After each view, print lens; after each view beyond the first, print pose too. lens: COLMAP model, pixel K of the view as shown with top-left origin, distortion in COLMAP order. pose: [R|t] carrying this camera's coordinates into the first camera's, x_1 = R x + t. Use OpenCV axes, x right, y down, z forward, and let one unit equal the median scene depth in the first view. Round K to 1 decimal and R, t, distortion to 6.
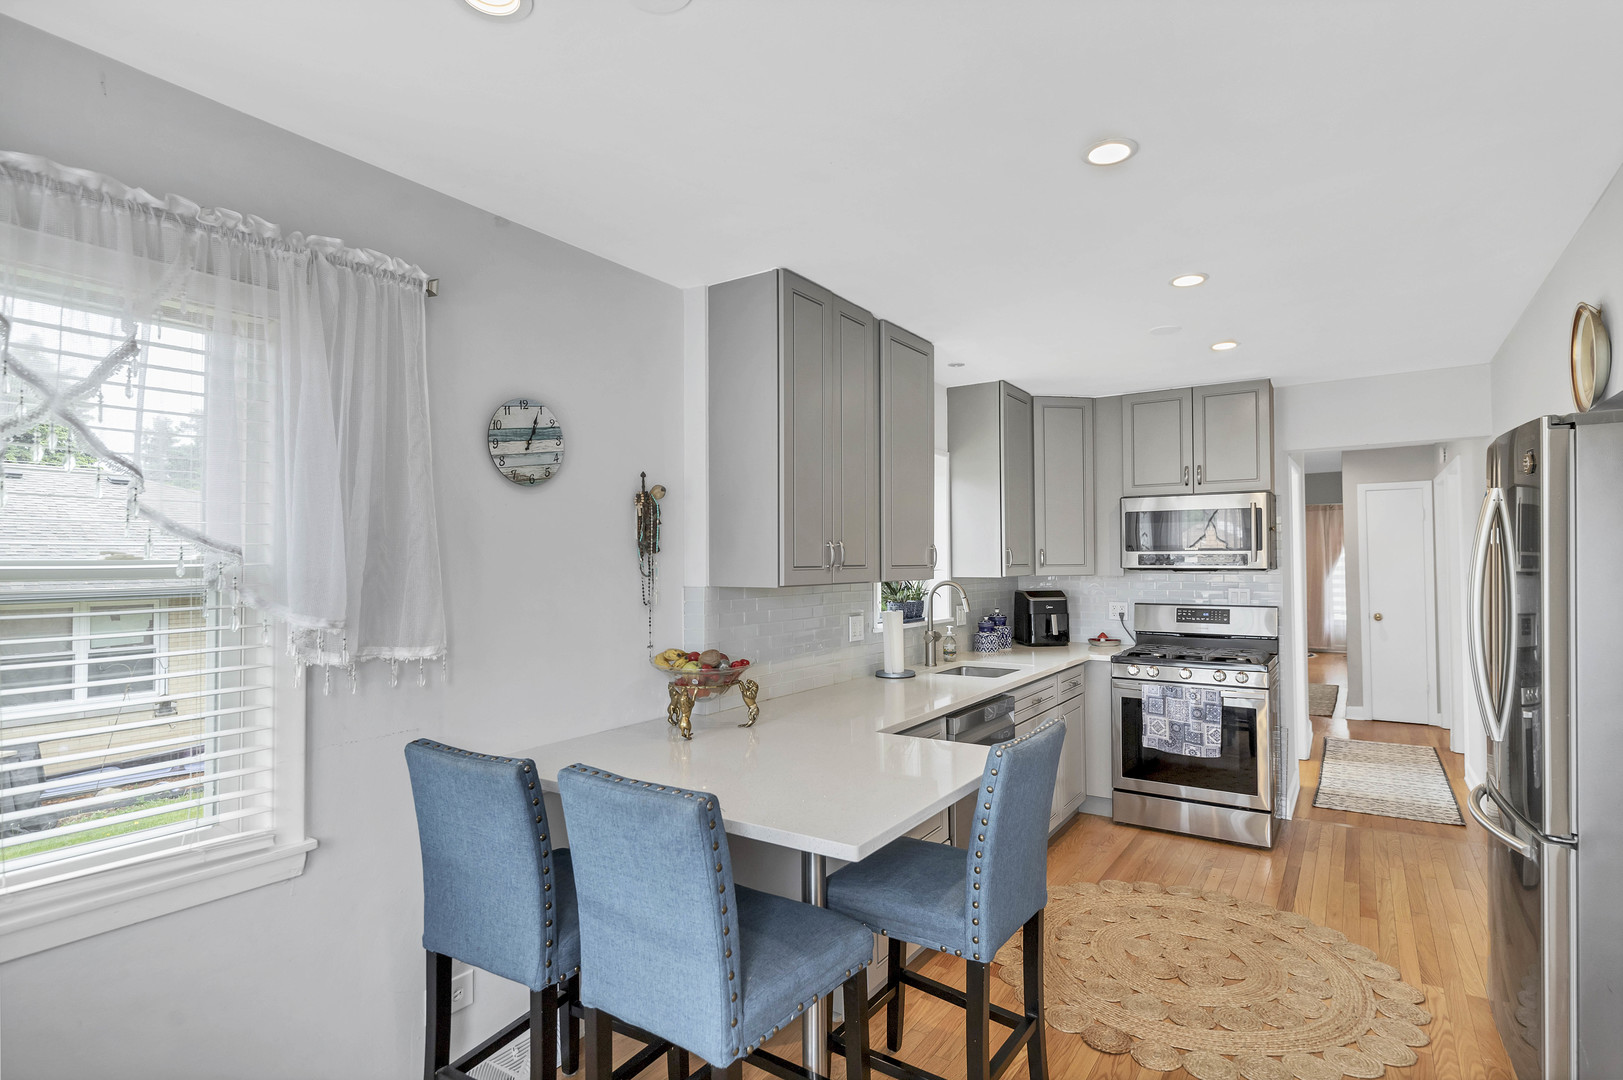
lens RADIAL K [[796.2, 0, 811.5], [0, 796.2, 540.0], [0, 0, 1]] dist [-0.012751, 0.000066]
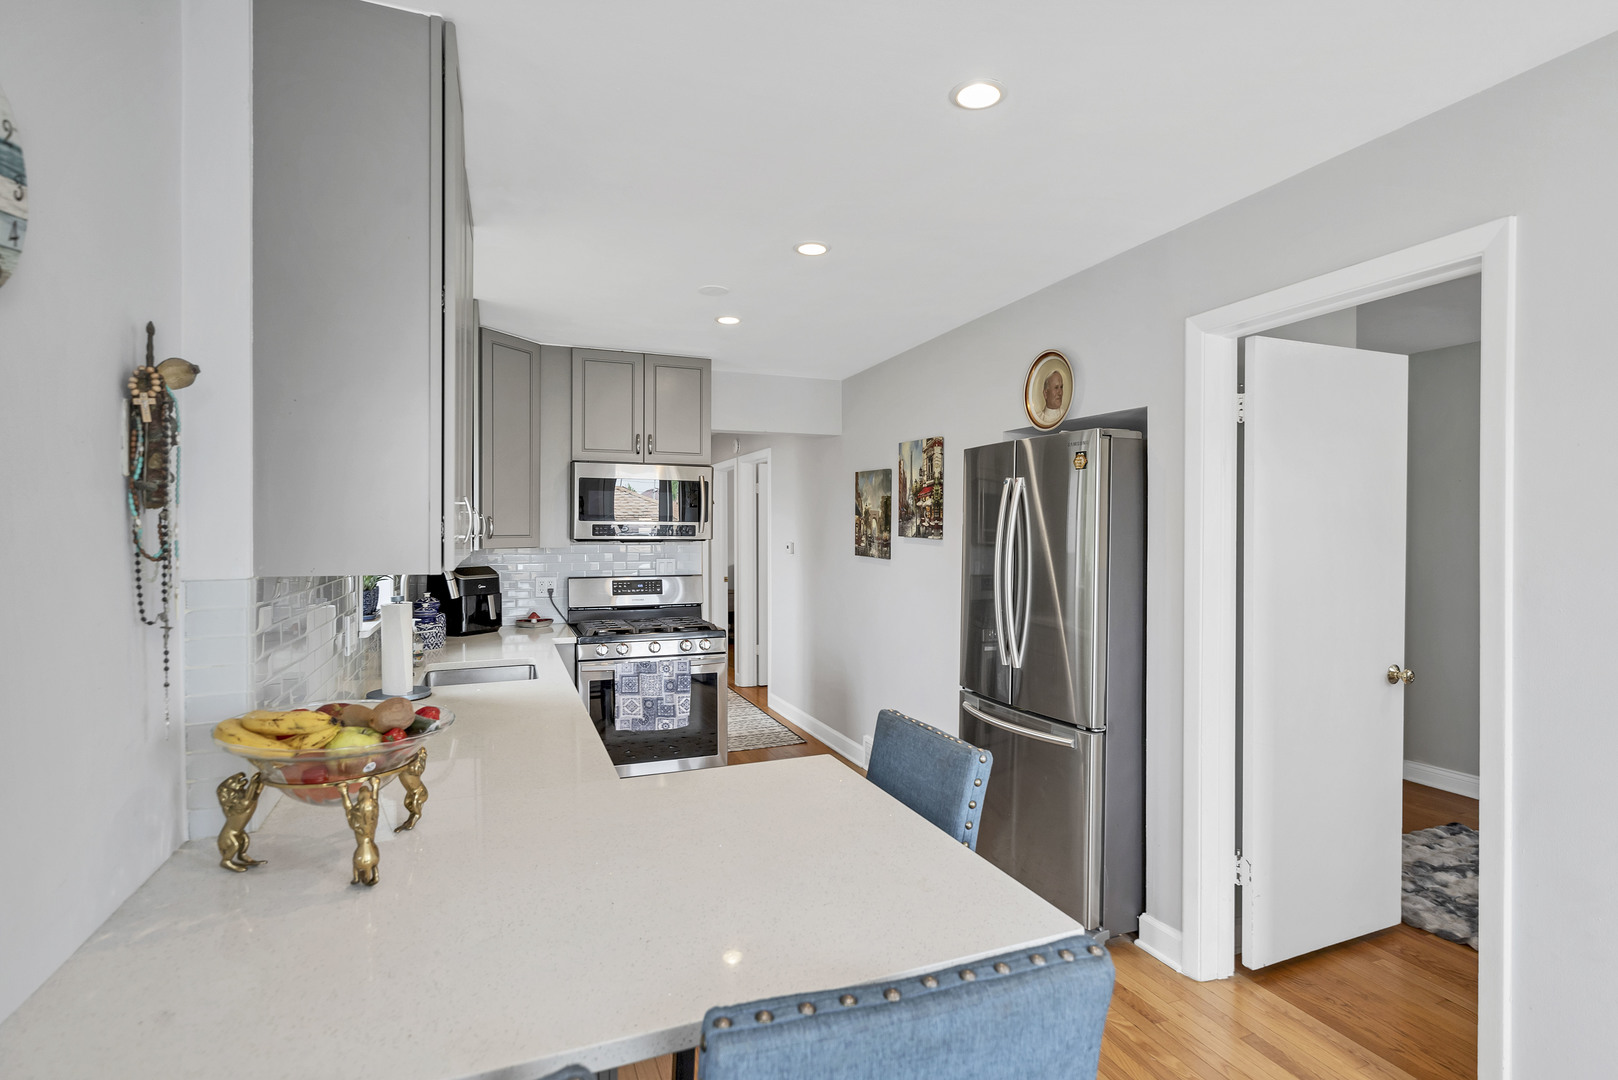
lens RADIAL K [[808.0, 0, 830.1], [0, 808.0, 534.4], [0, 0, 1]] dist [0.004018, 0.001053]
pose [[0.544181, 0.002700, 0.838963, -0.243194], [-0.027191, 0.999526, 0.014421, 0.009396], [-0.838527, -0.030659, 0.543997, 0.279144]]
